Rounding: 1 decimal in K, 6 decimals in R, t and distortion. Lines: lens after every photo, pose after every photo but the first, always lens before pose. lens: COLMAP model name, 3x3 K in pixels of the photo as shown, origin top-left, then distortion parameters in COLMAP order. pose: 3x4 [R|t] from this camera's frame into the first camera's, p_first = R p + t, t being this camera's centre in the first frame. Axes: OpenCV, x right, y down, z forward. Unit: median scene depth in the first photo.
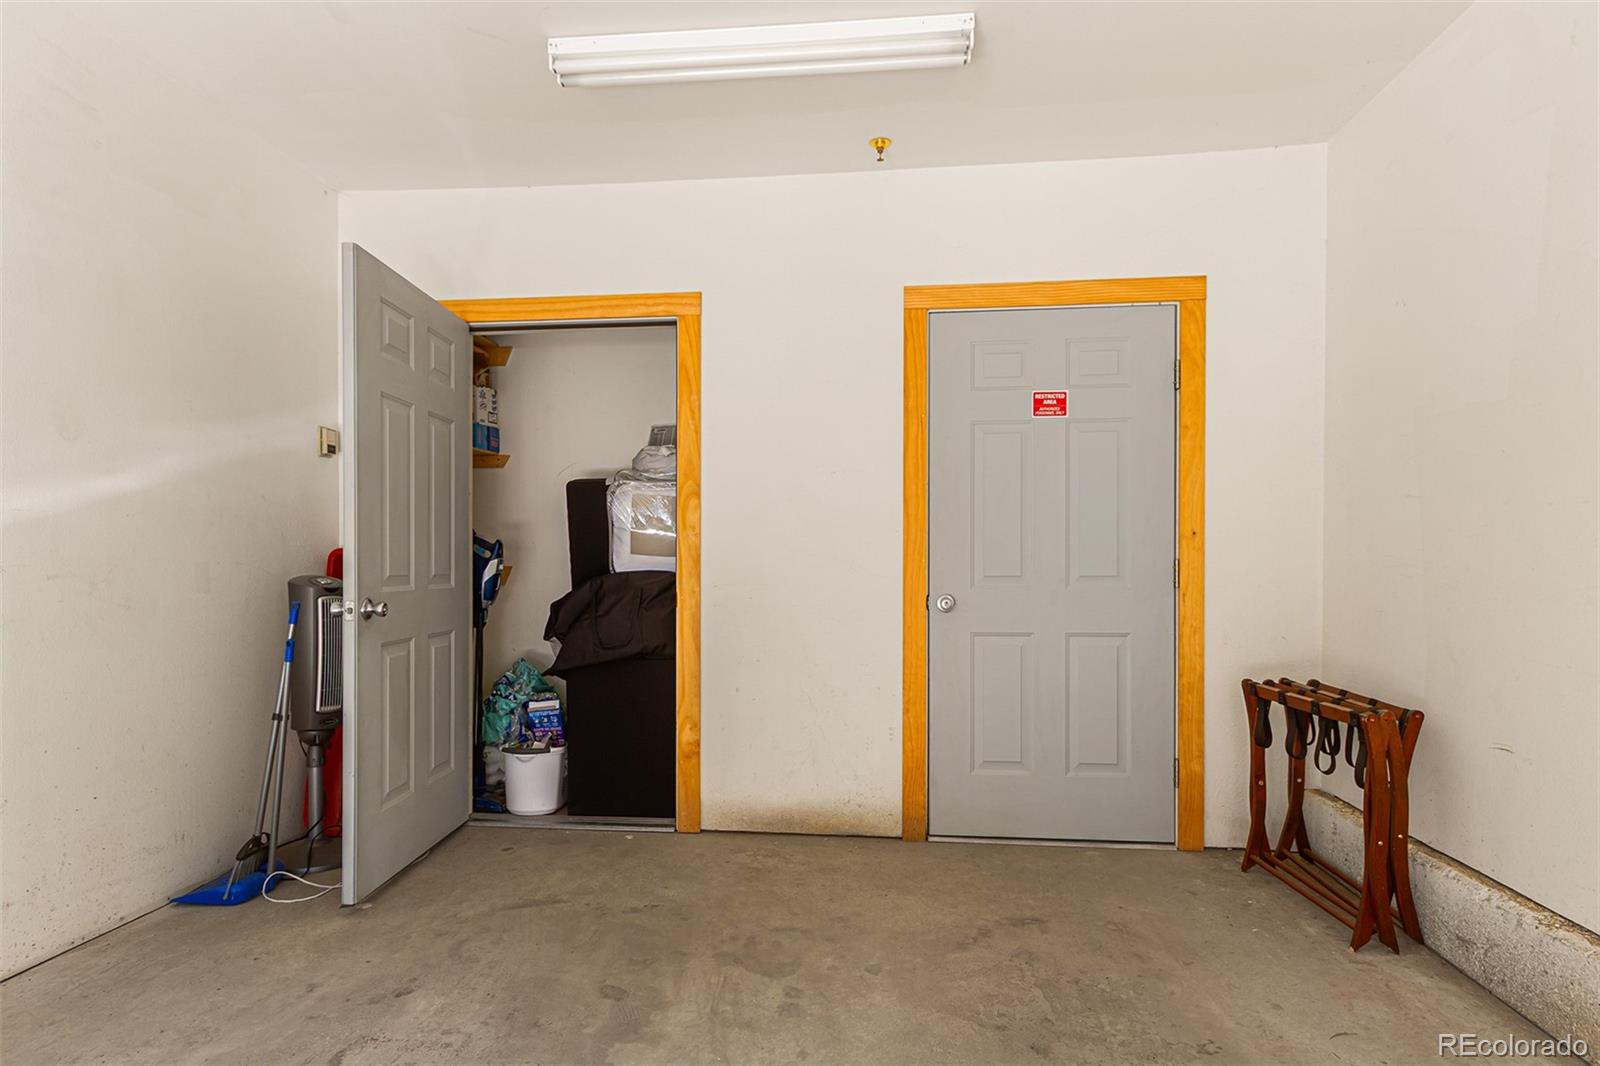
lens RADIAL K [[884.8, 0, 800.0], [0, 884.8, 533.0], [0, 0, 1]] dist [0.001036, 0.000043]
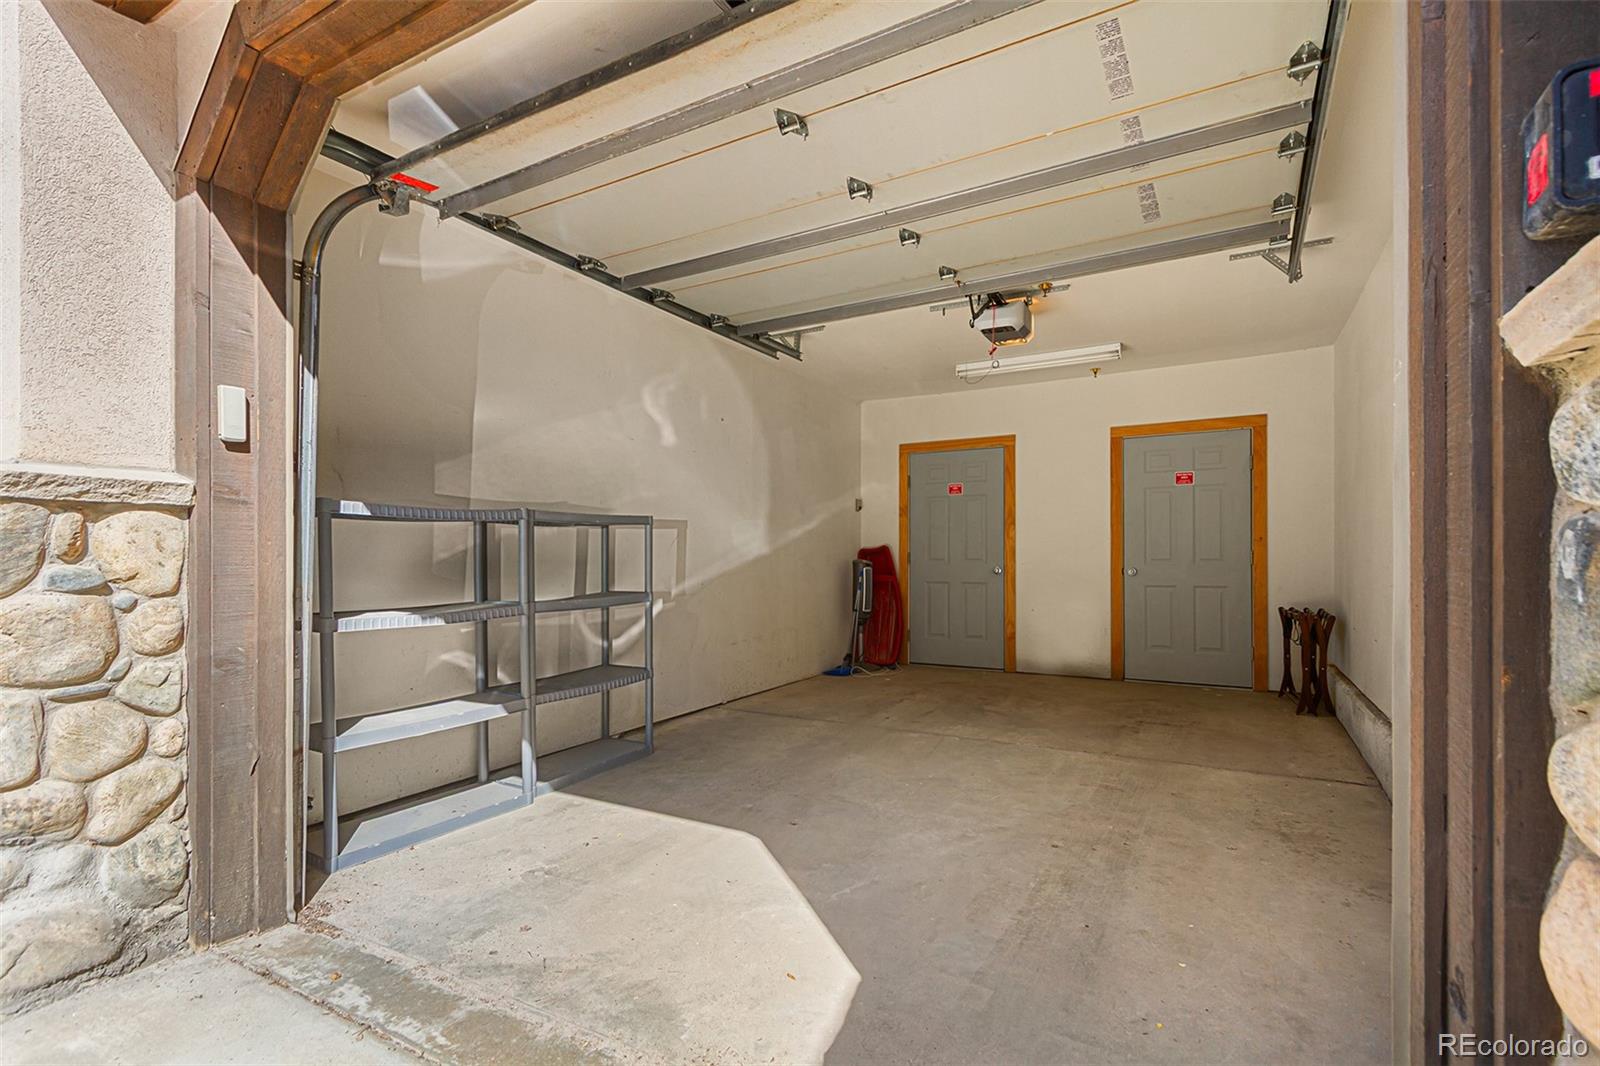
lens RADIAL K [[758.6, 0, 805.2], [0, 758.6, 535.9], [0, 0, 1]] dist [0.000304, -0.000498]
pose [[0.917401, -0.009399, -0.397853, 0.171670], [0.009770, 0.999952, -0.001095, -0.015061], [0.397844, -0.002883, 0.917448, -1.051121]]
